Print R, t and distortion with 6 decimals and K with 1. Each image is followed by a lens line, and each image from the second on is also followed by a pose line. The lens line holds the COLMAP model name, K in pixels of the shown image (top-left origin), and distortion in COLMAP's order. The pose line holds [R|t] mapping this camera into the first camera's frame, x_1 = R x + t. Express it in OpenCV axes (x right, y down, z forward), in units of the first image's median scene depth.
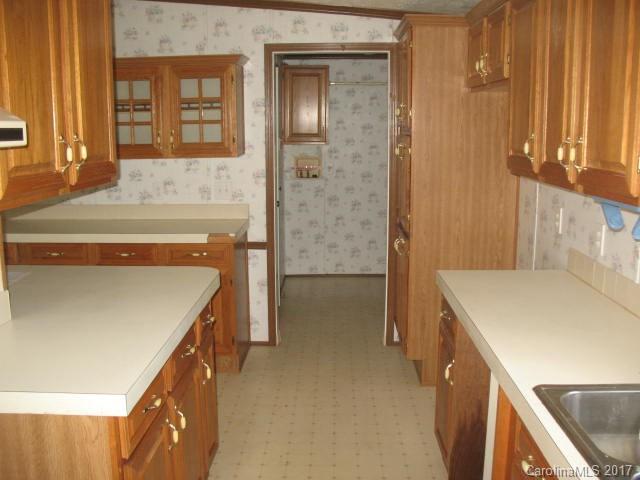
lens RADIAL K [[647.8, 0, 320.9], [0, 647.8, 242.4], [0, 0, 1]] dist [-0.140414, 0.000000]
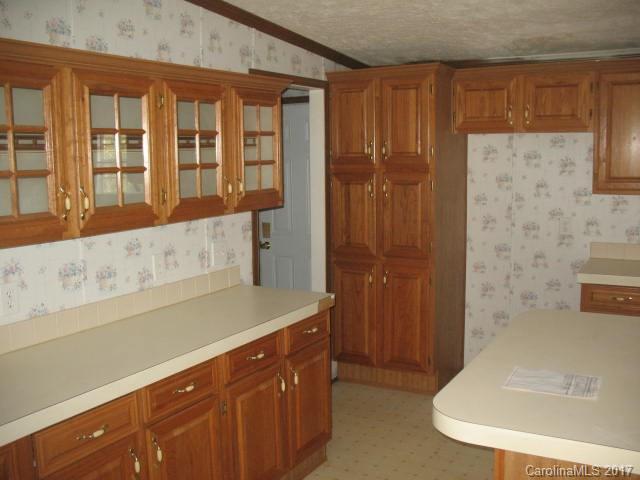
lens RADIAL K [[647.8, 0, 321.1], [0, 647.8, 244.0], [0, 0, 1]] dist [-0.140414, 0.000000]
pose [[0.483065, -0.122898, 0.866916, -0.755526], [0.169045, 0.984563, 0.045381, -0.105066], [-0.859111, 0.124626, 0.496383, 0.515151]]
